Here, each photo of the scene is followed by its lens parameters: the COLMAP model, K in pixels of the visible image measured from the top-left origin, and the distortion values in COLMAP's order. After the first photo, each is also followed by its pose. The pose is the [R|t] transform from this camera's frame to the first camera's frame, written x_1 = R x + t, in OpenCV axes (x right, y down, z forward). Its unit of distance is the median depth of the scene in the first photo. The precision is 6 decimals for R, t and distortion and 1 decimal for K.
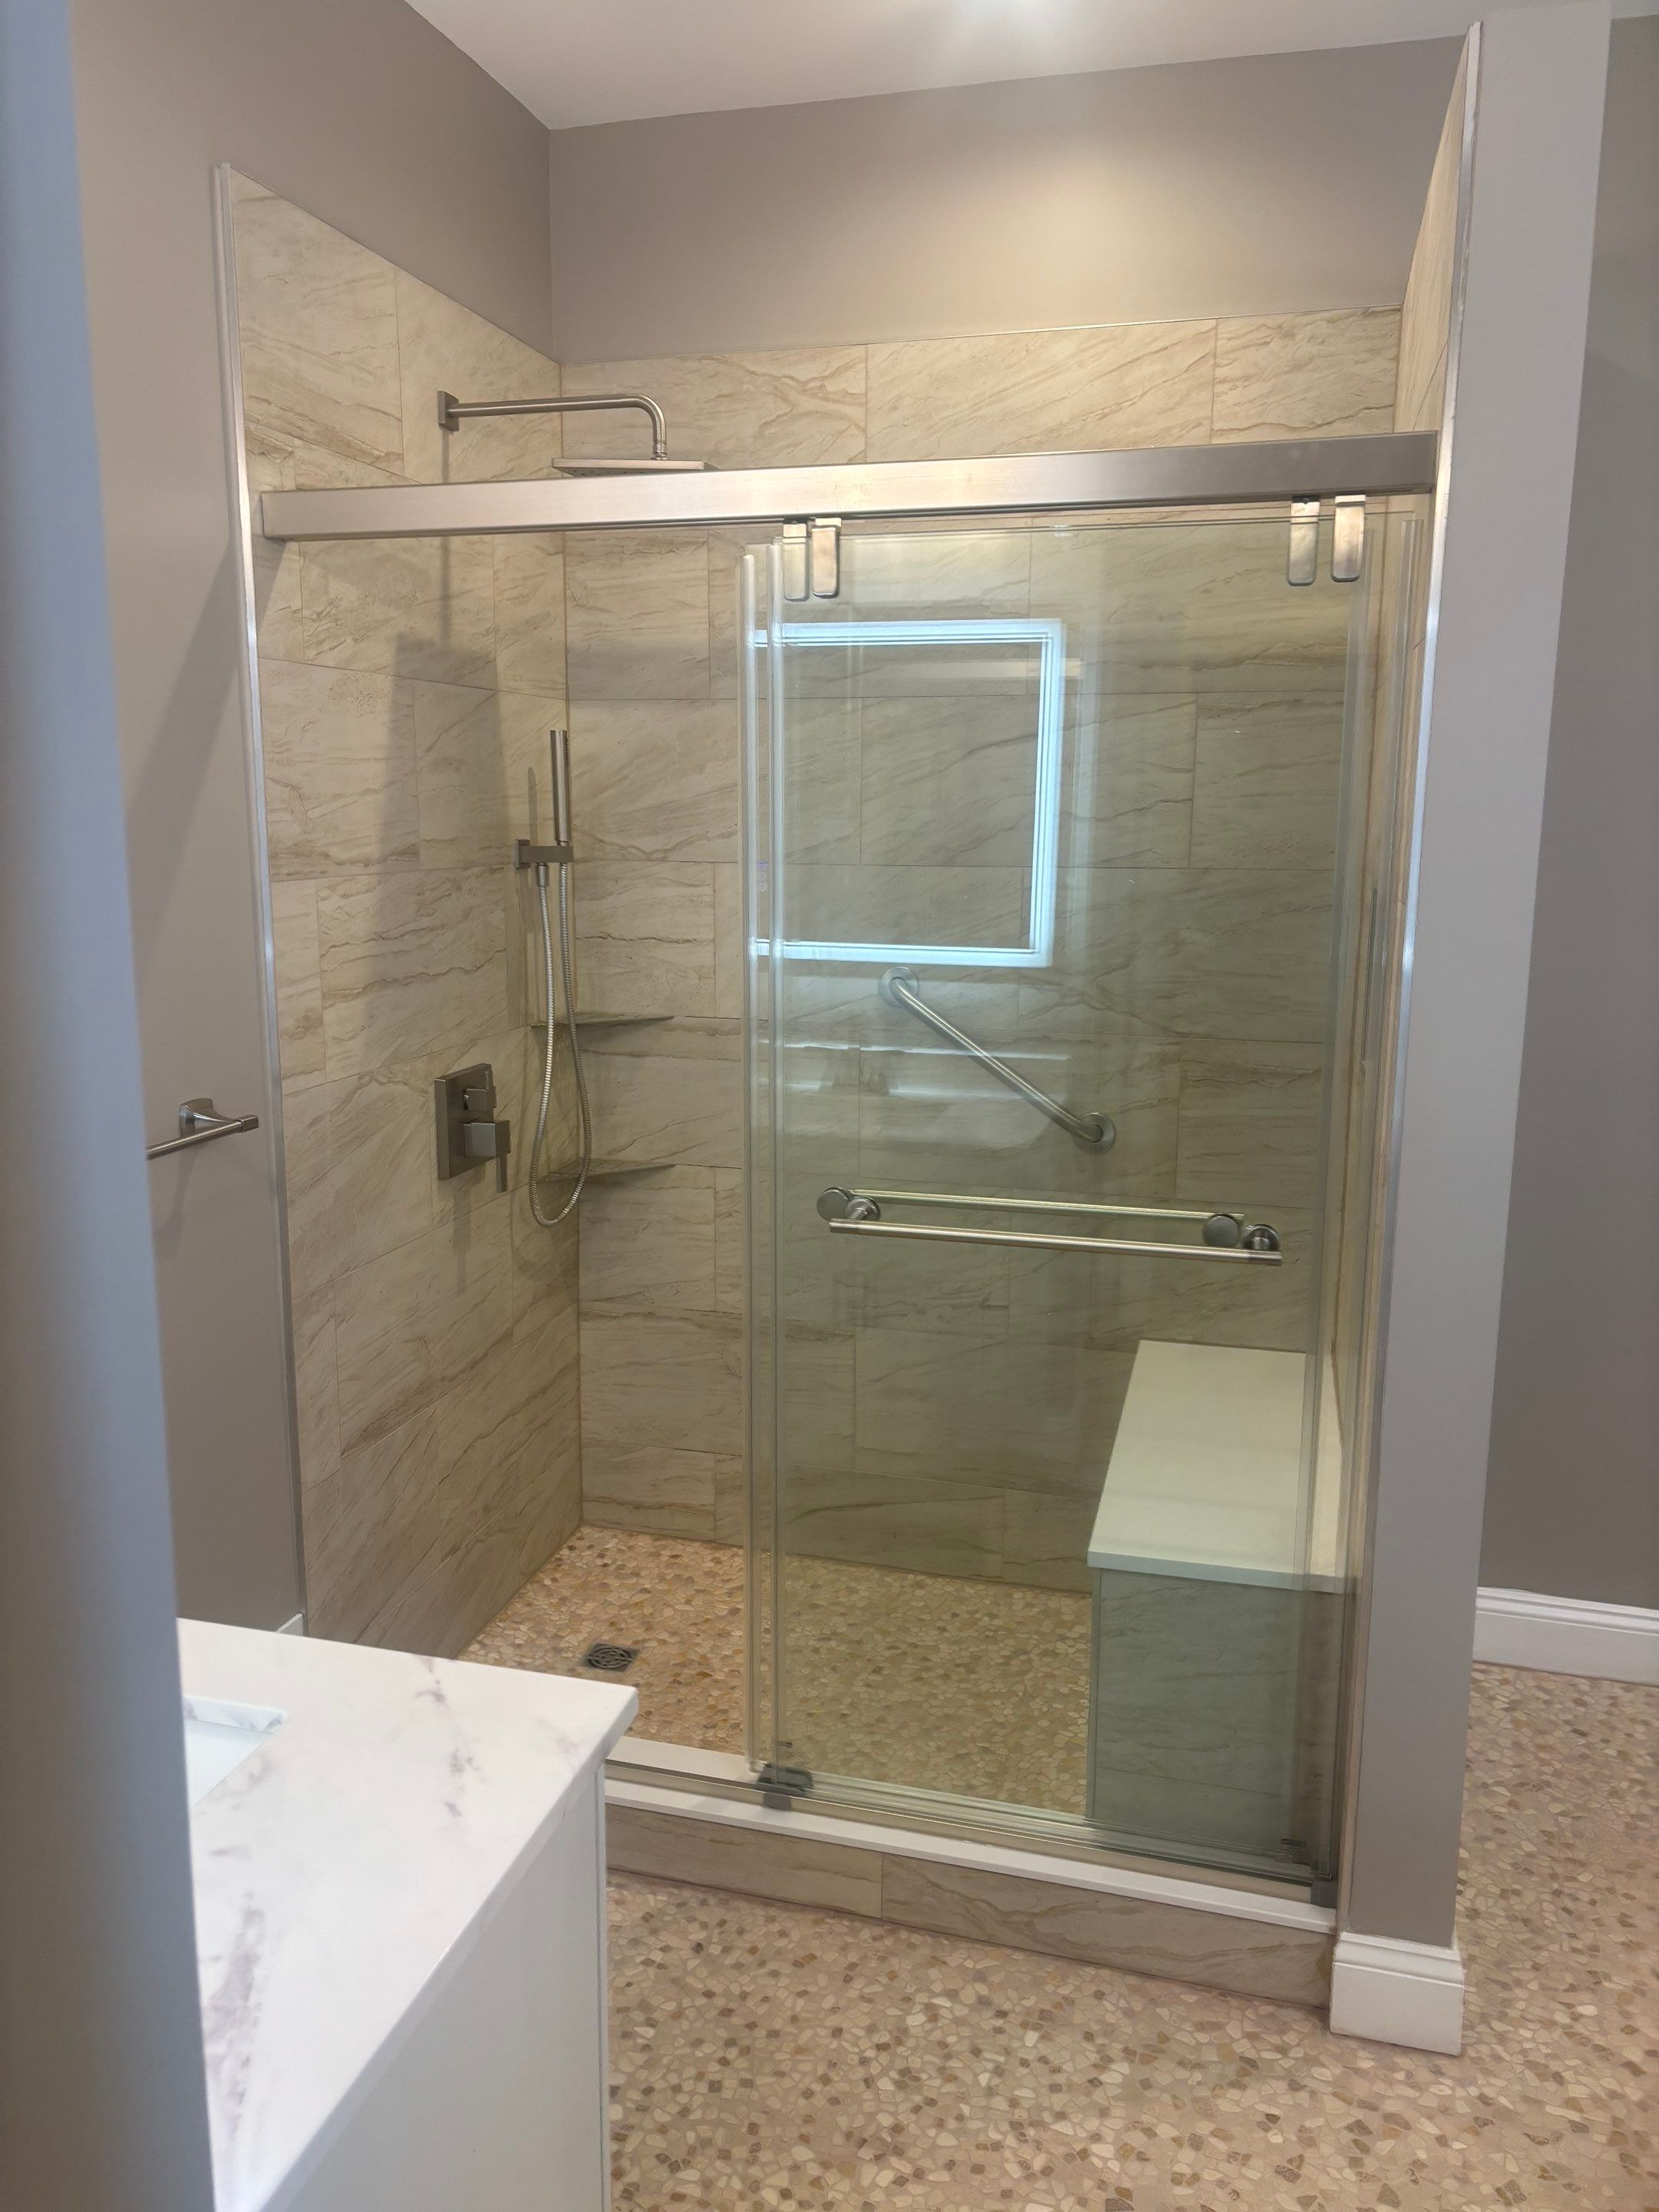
lens RADIAL K [[1662.0, 0, 824.8], [0, 1662.0, 1111.0], [0, 0, 1]] dist [0.042357, -0.030511]
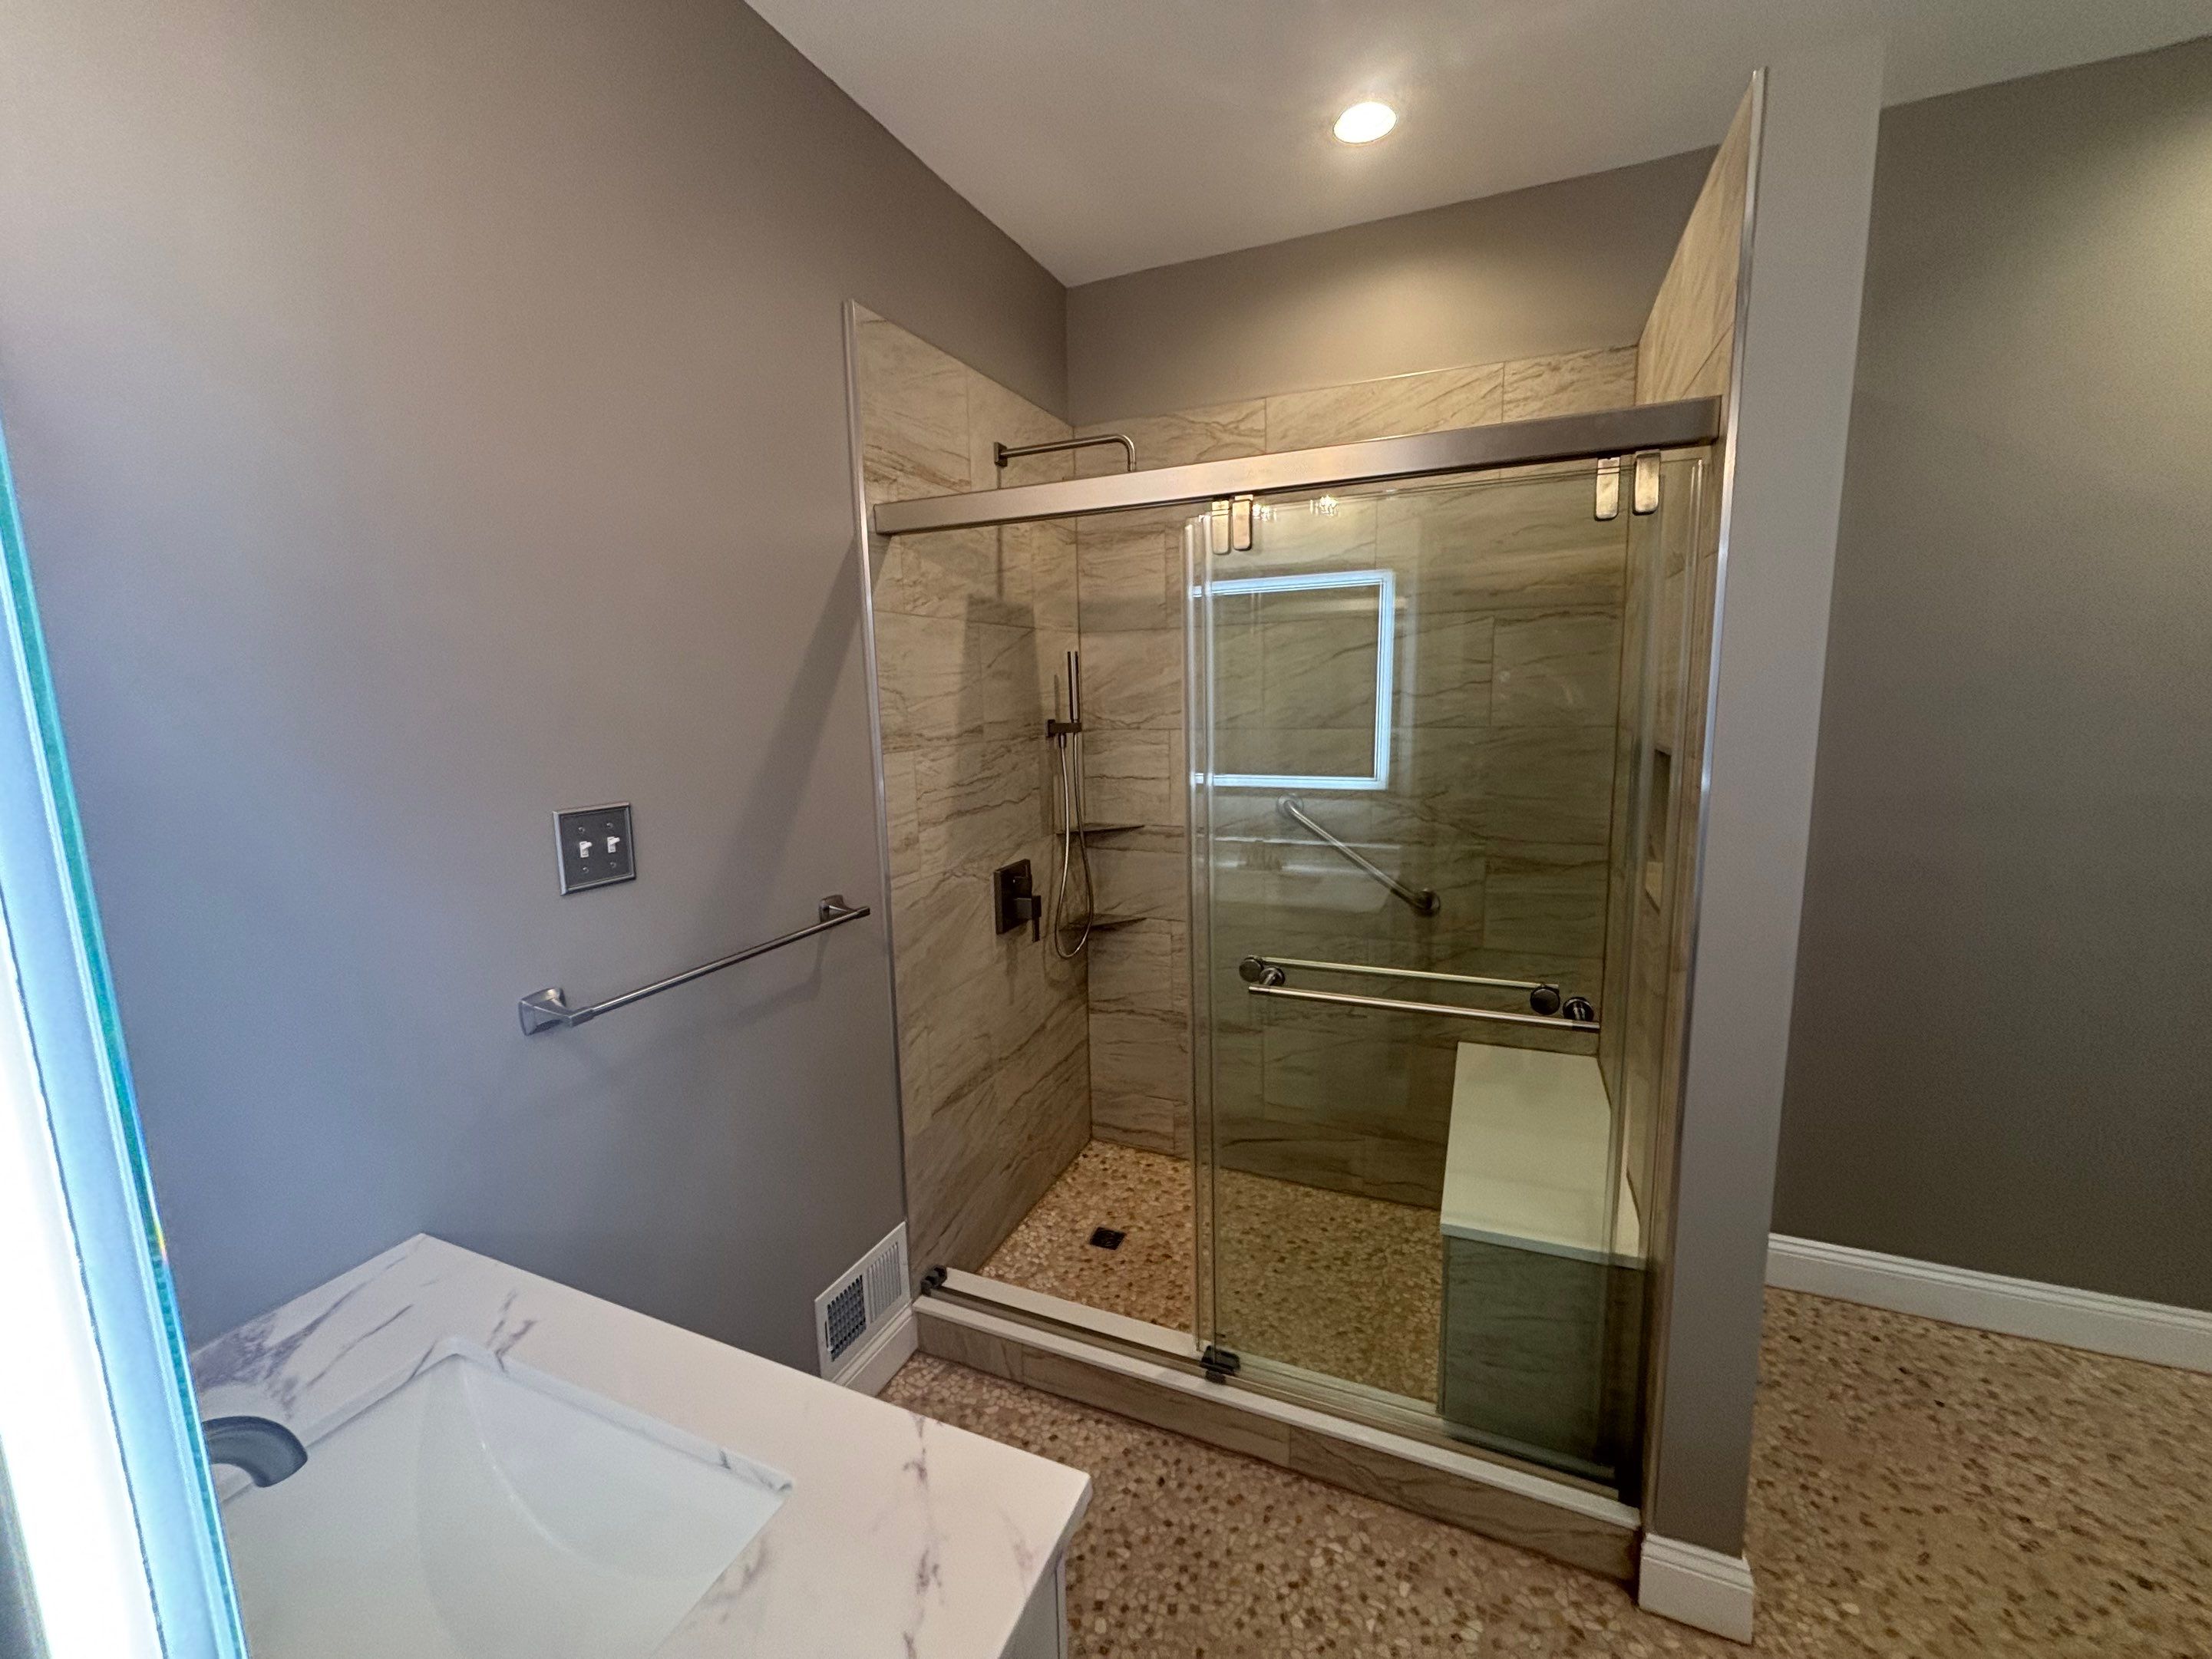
lens RADIAL K [[900.0, 0, 1106.0], [0, 900.0, 829.5], [0, 0, 1]] dist [0.013074, -0.003736]
pose [[0.989447, -0.008050, -0.144674, -0.004715], [0.003704, 0.999534, -0.030284, -0.037924], [0.144850, 0.029428, 0.989016, 0.190737]]
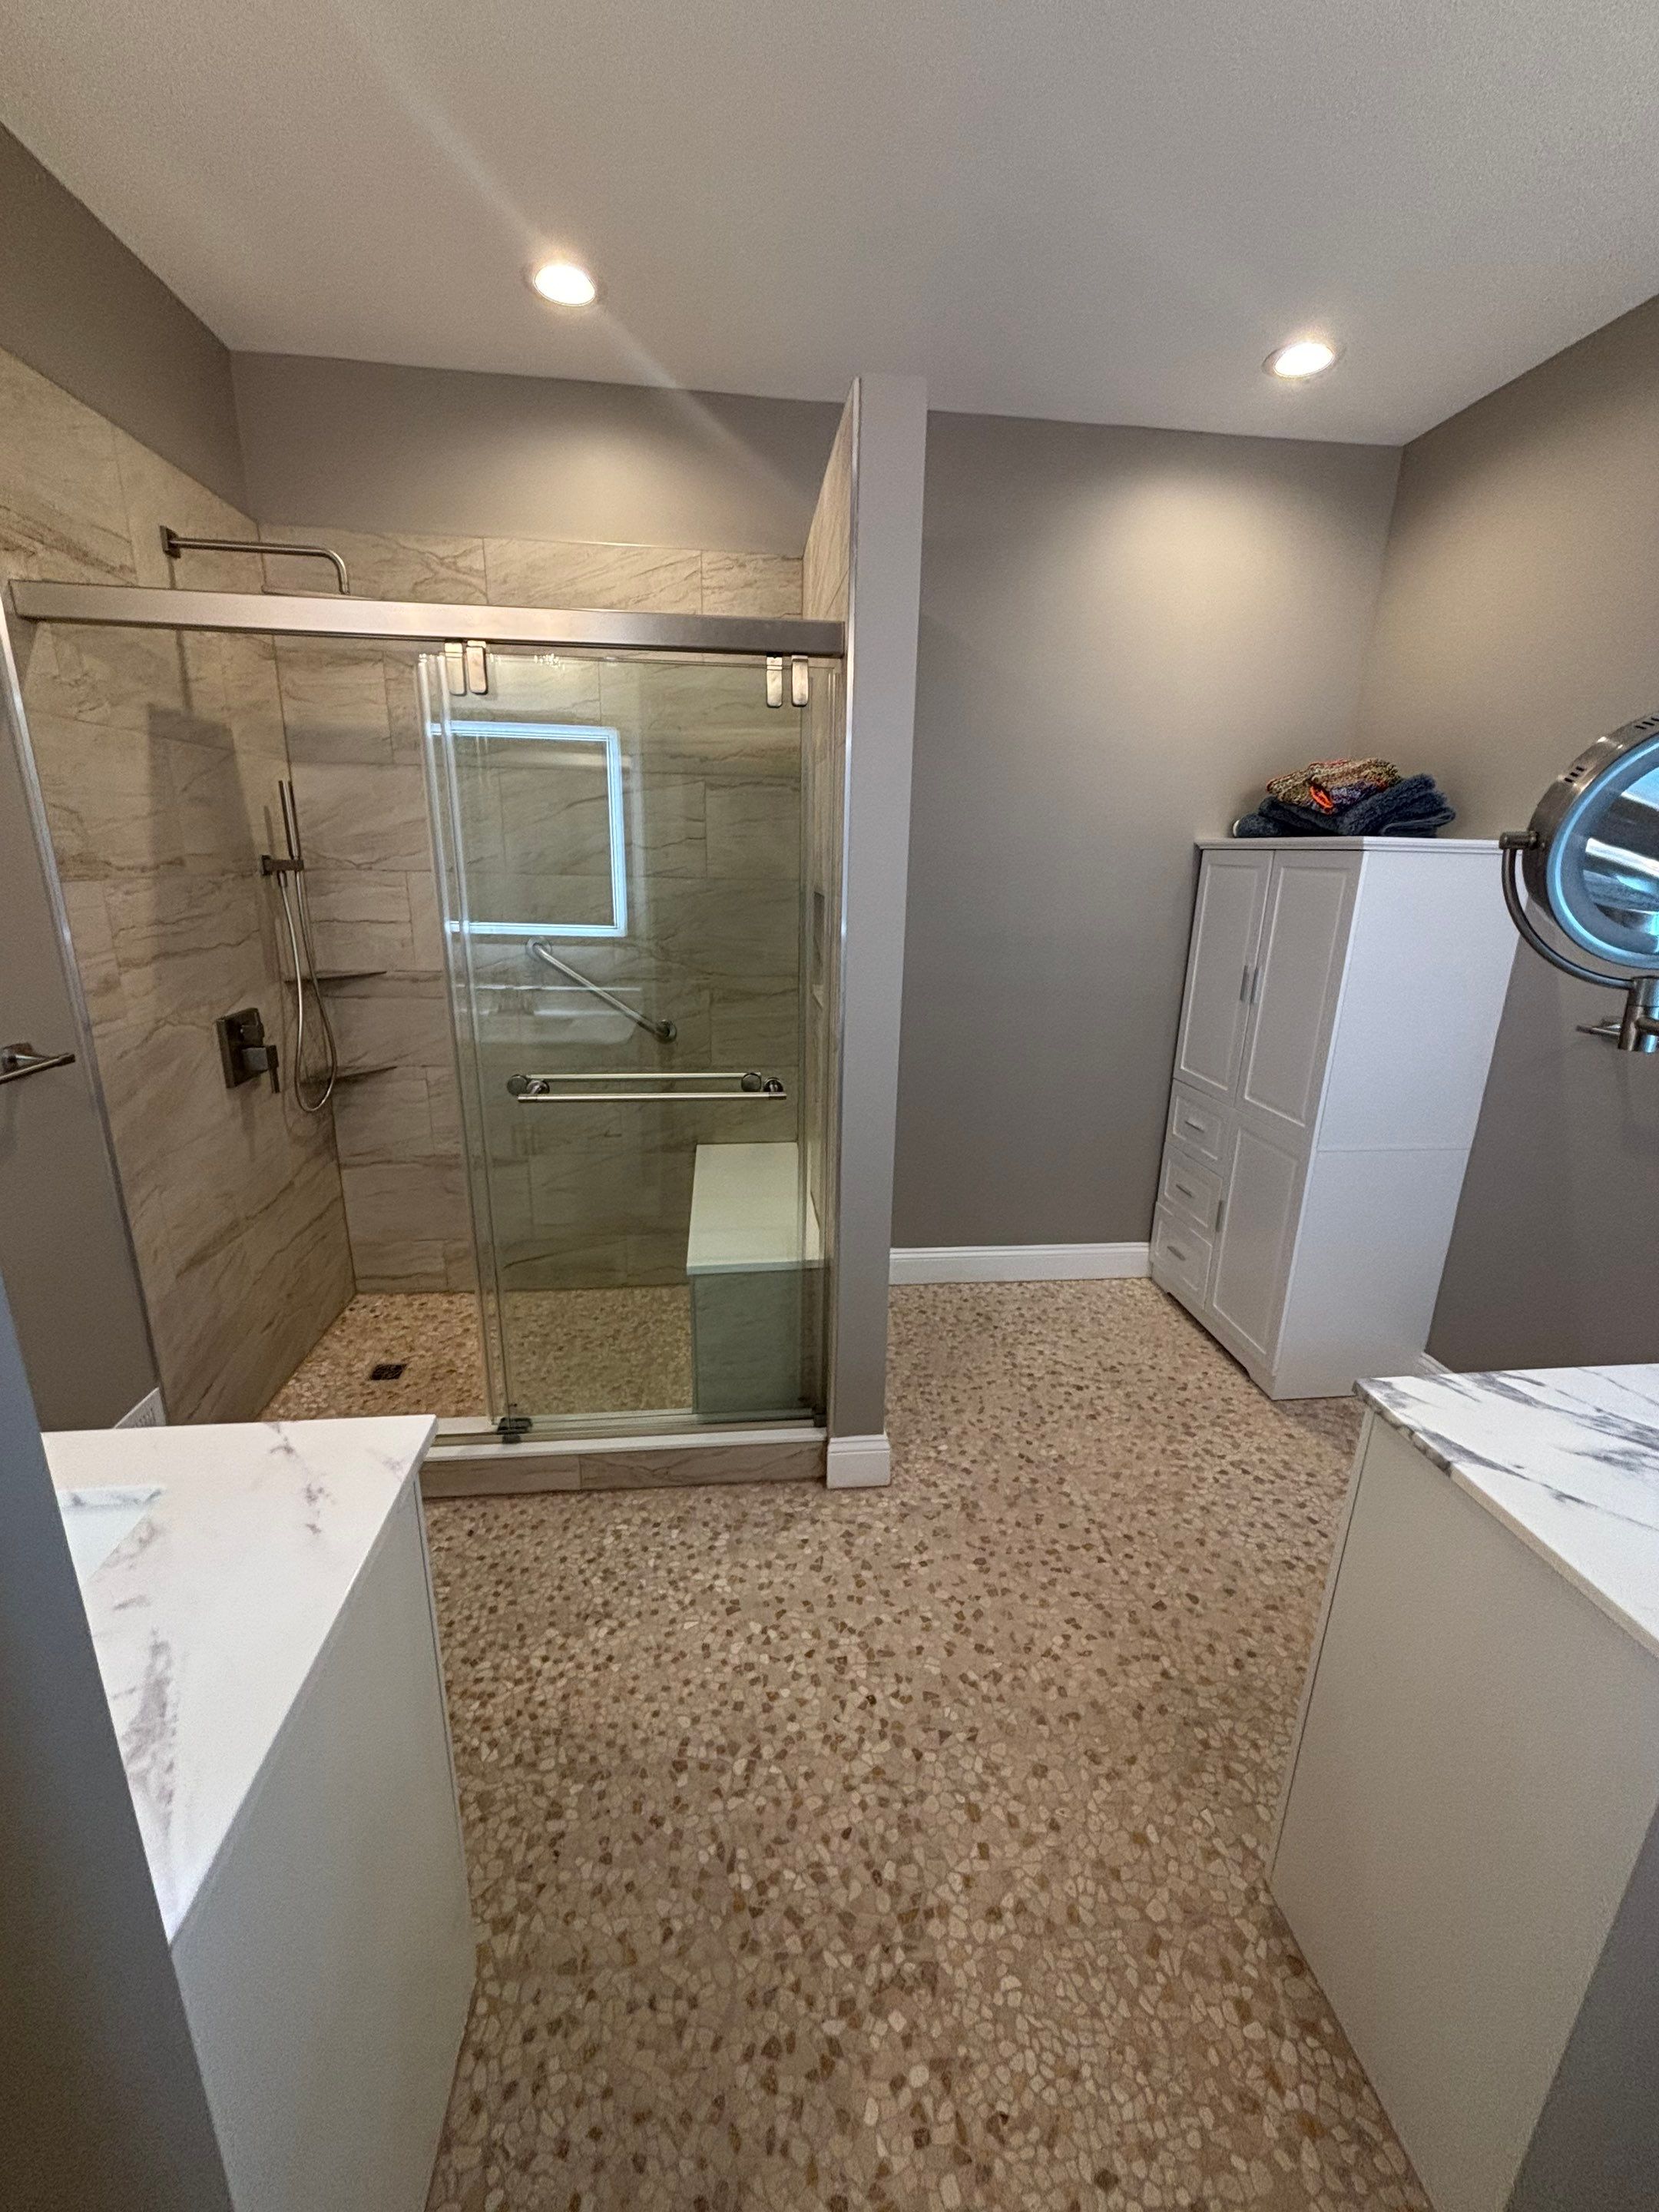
lens RADIAL K [[901.6, 0, 837.0], [0, 901.6, 1104.4], [0, 0, 1]] dist [-0.019578, 0.012767]
pose [[0.927080, -0.087492, 0.364511, -0.023776], [0.051828, 0.992959, 0.106519, -0.001233], [-0.371264, -0.079860, 0.925087, 0.067164]]
